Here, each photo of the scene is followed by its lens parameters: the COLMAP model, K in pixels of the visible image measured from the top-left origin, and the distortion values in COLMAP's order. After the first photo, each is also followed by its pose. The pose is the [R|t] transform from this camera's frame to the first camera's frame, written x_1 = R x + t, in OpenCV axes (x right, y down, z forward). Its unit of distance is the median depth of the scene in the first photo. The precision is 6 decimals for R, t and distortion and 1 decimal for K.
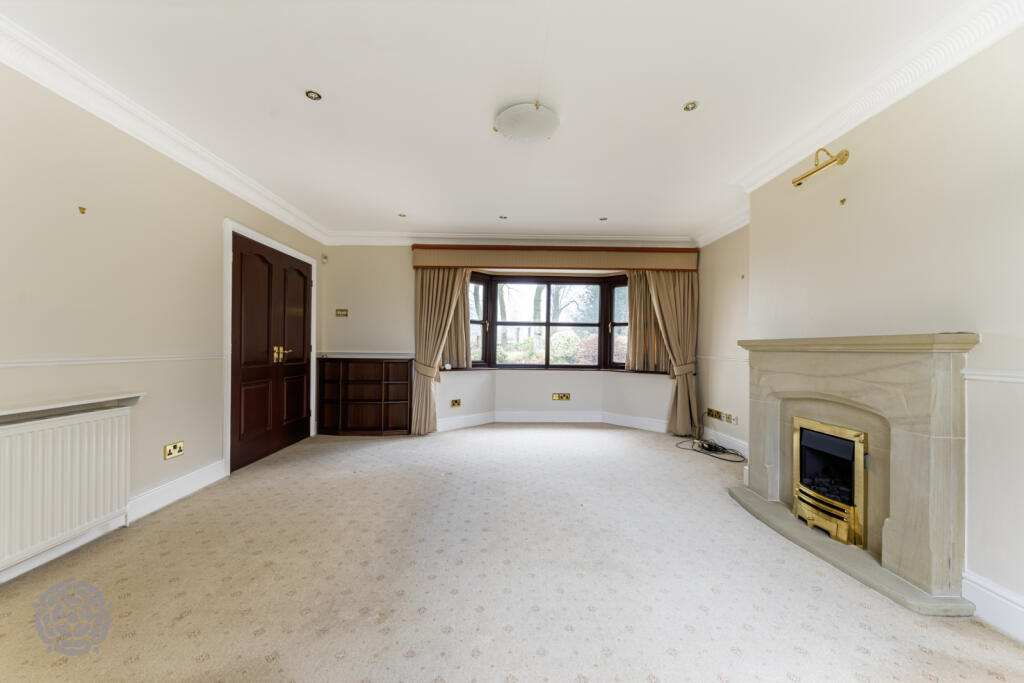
lens RADIAL K [[399.7, 0, 508.8], [0, 399.7, 344.0], [0, 0, 1]] dist [0.001828, -0.000691]
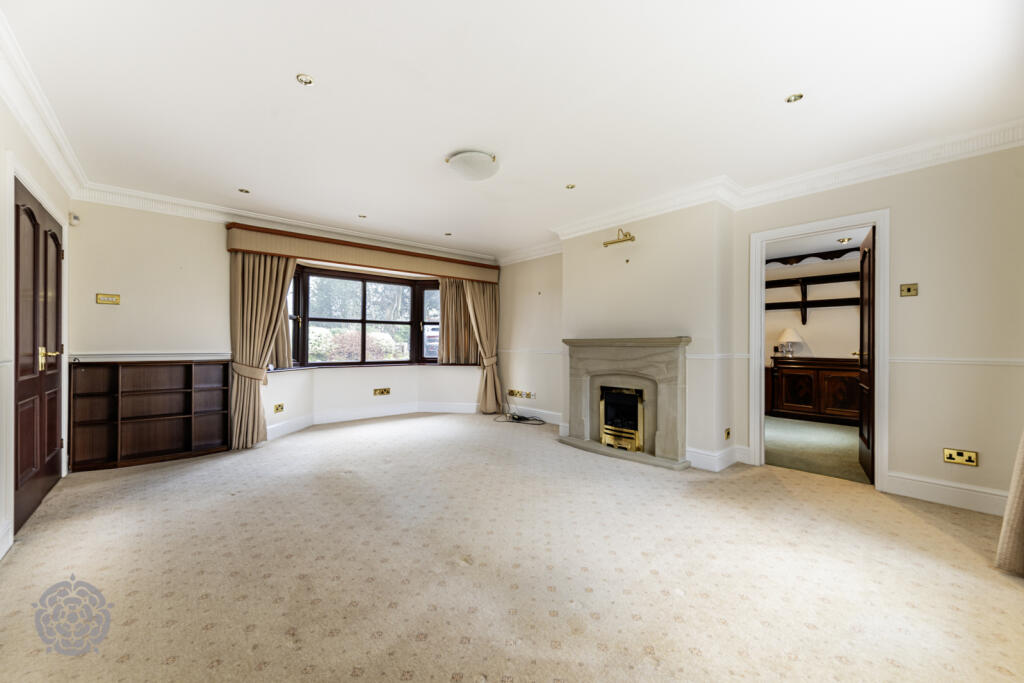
lens RADIAL K [[399.7, 0, 508.9], [0, 399.7, 343.1], [0, 0, 1]] dist [0.001828, -0.000691]
pose [[0.772918, -0.006237, 0.634475, -0.334438], [0.000238, 0.999954, 0.009539, -0.005389], [-0.634506, -0.007222, 0.772884, -0.017397]]
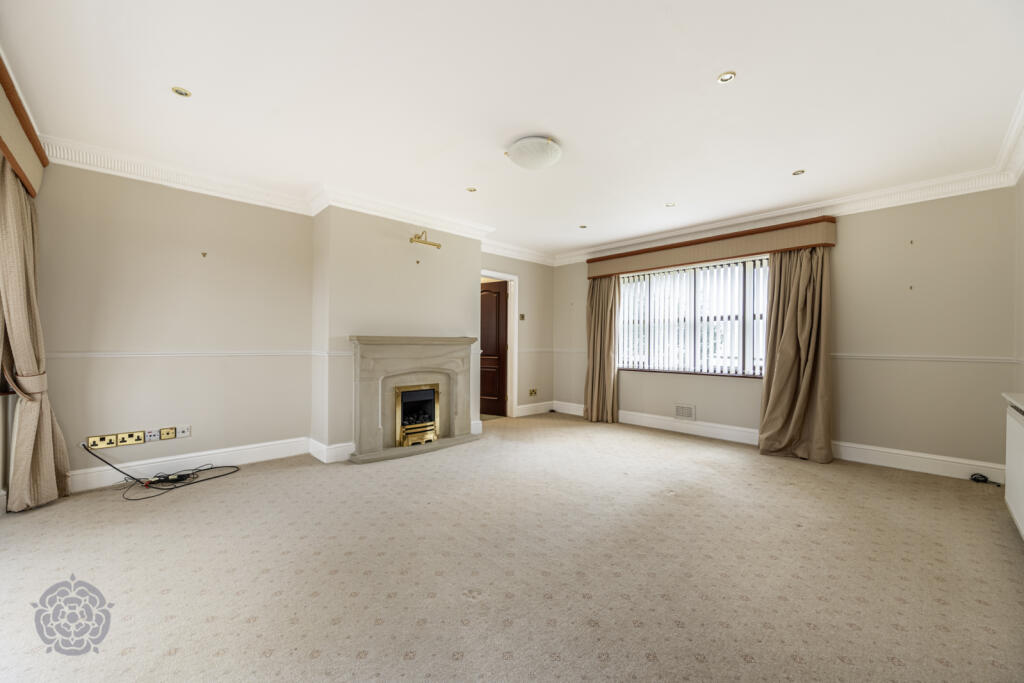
lens RADIAL K [[399.7, 0, 509.5], [0, 399.7, 345.4], [0, 0, 1]] dist [0.001828, -0.000691]
pose [[-0.677507, -0.025509, 0.735074, -0.387366], [-0.023905, 0.999634, 0.012657, -0.004756], [-0.735128, -0.008997, -0.677869, 0.931173]]
